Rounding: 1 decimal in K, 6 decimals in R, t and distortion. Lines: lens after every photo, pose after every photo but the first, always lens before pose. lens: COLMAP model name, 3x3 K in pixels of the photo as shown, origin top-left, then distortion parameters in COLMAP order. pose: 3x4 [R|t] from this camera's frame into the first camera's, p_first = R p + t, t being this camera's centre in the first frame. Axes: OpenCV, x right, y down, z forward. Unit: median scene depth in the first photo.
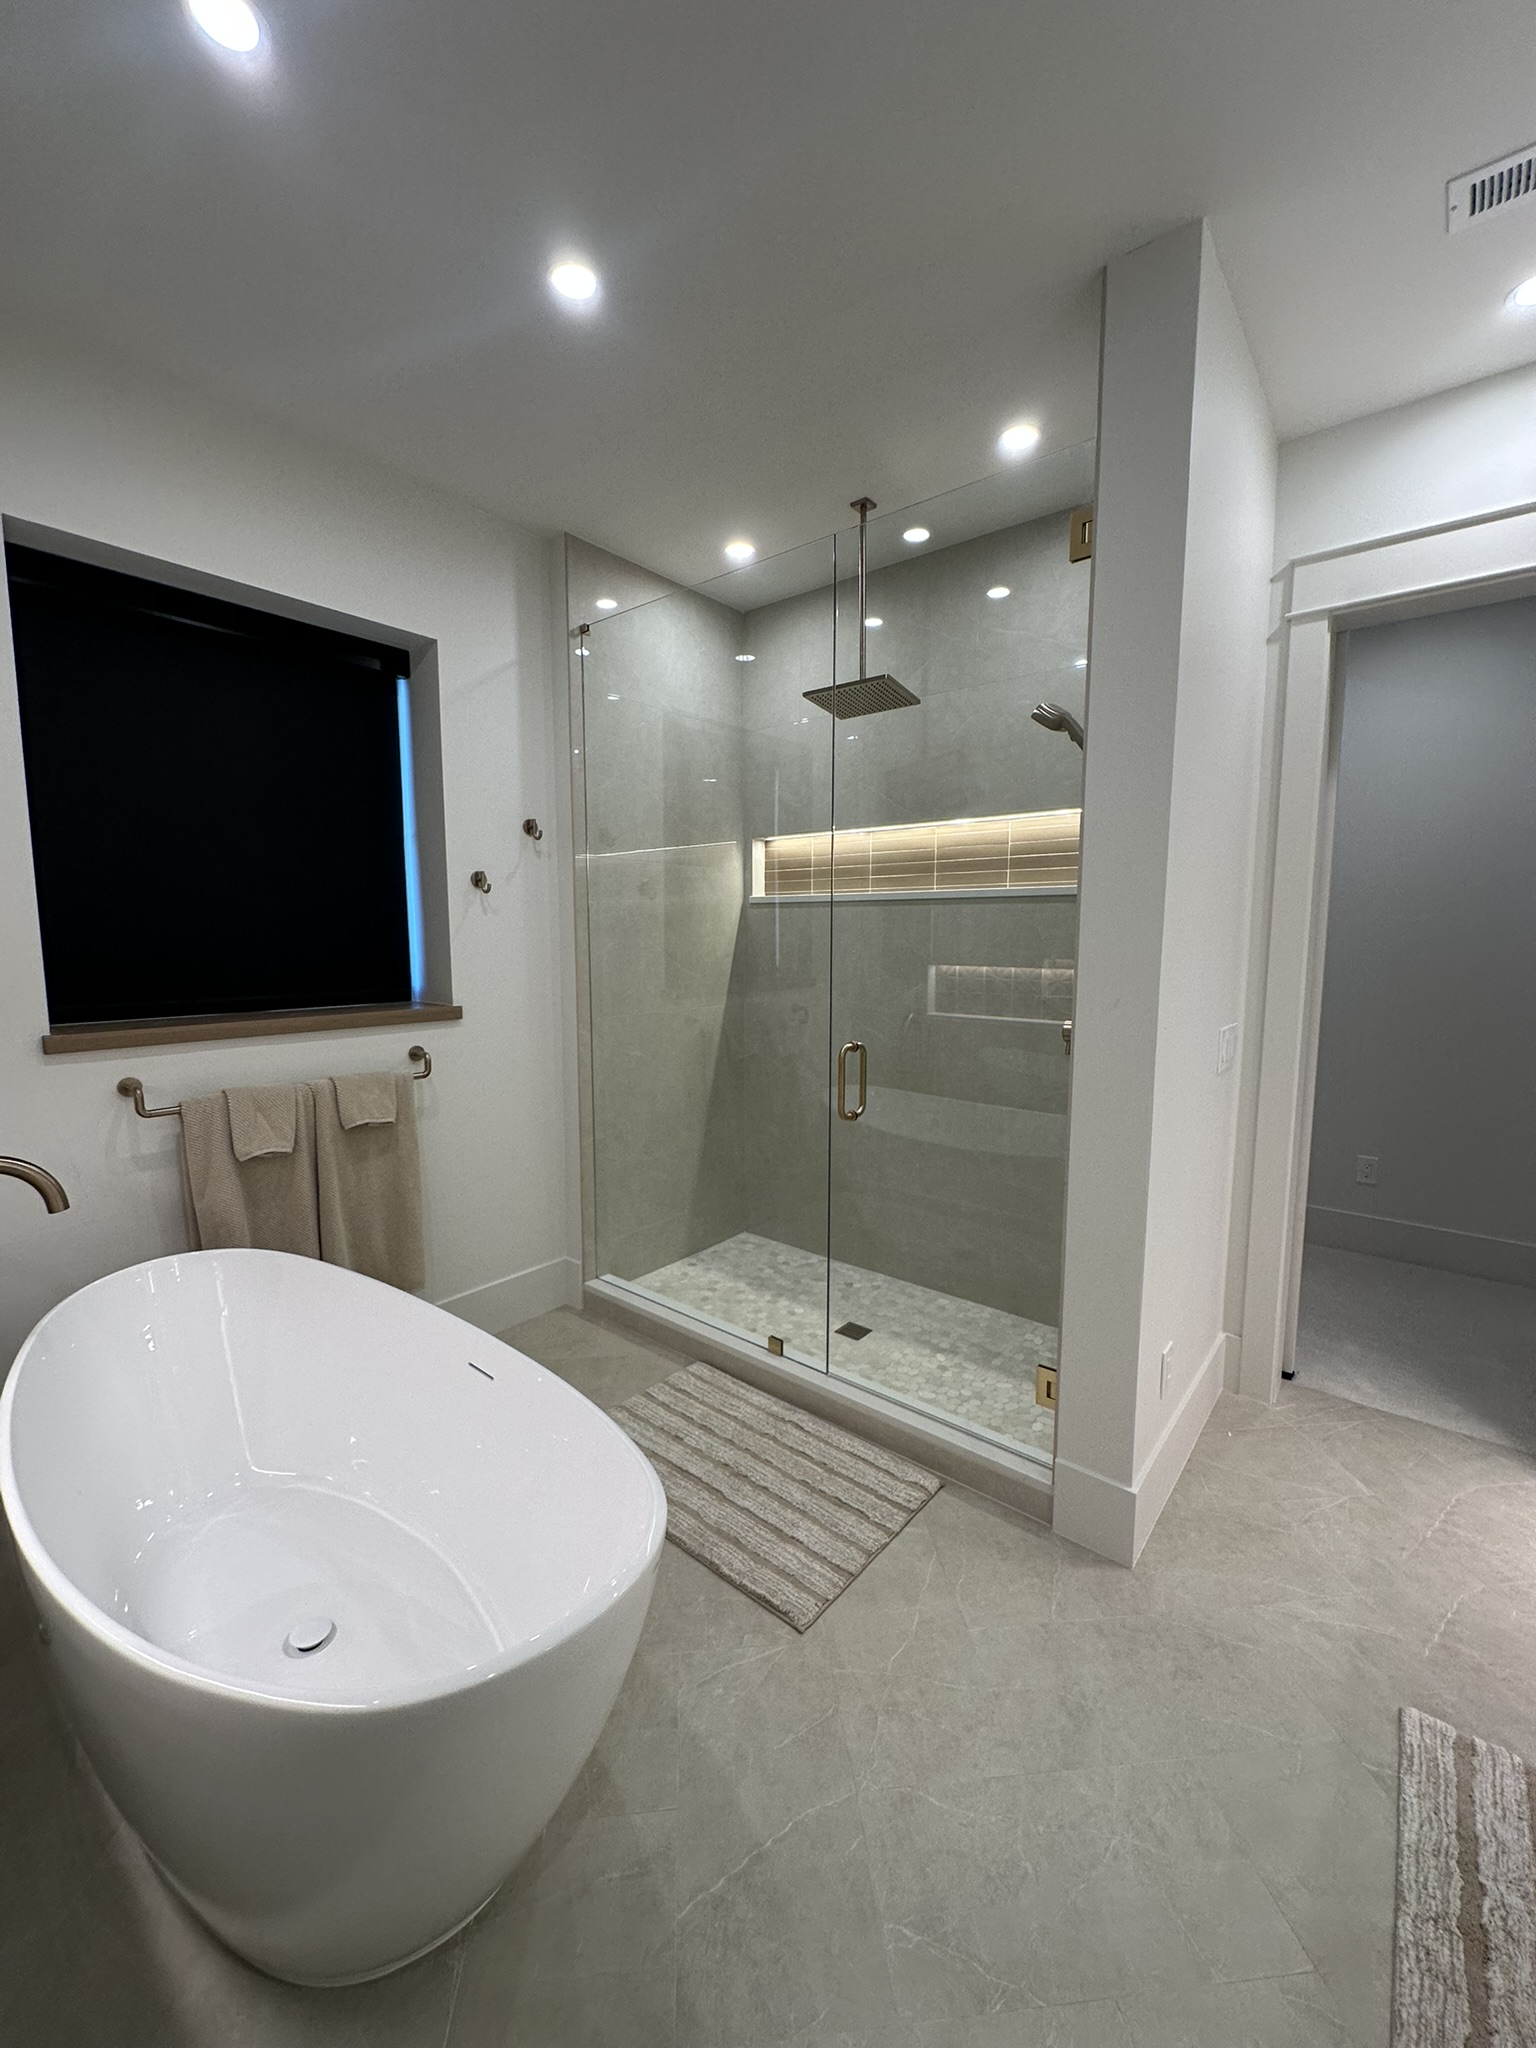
lens RADIAL K [[819.4, 0, 770.7], [0, 819.4, 1022.7], [0, 0, 1]] dist [-0.000234, 0.000475]
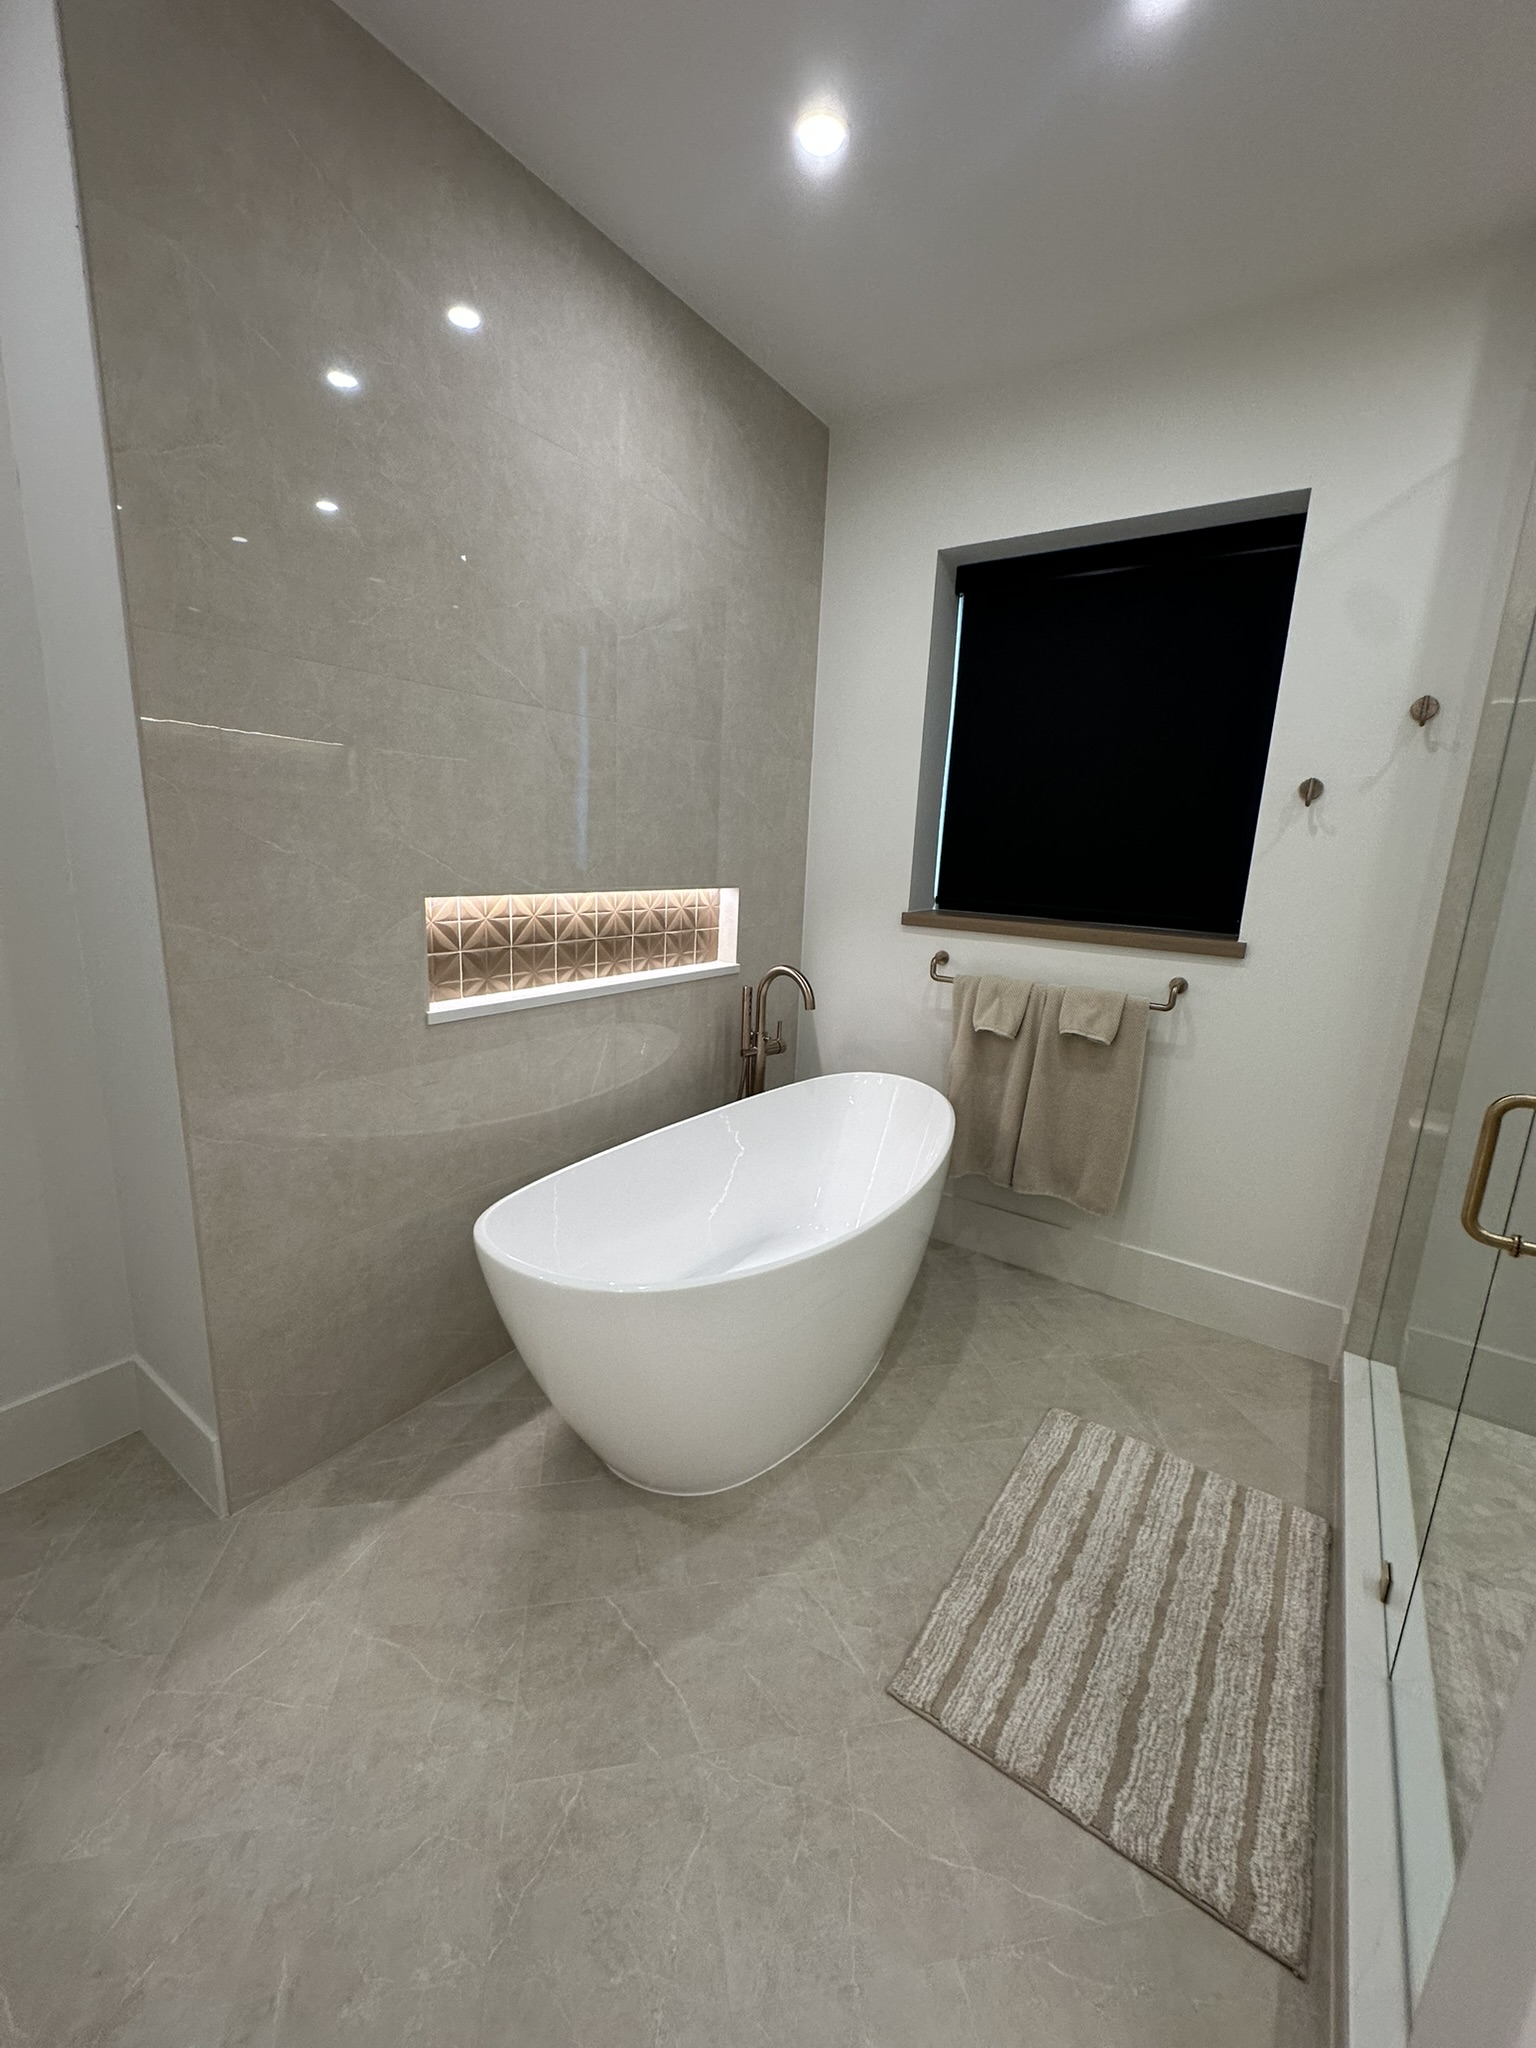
lens RADIAL K [[819.4, 0, 769.8], [0, 819.4, 1024.3], [0, 0, 1]] dist [-0.000234, 0.000475]
pose [[0.087705, 0.215703, -0.972512, 0.577009], [-0.154205, 0.967446, 0.200673, -0.046598], [0.984139, 0.132367, 0.118112, 0.584785]]
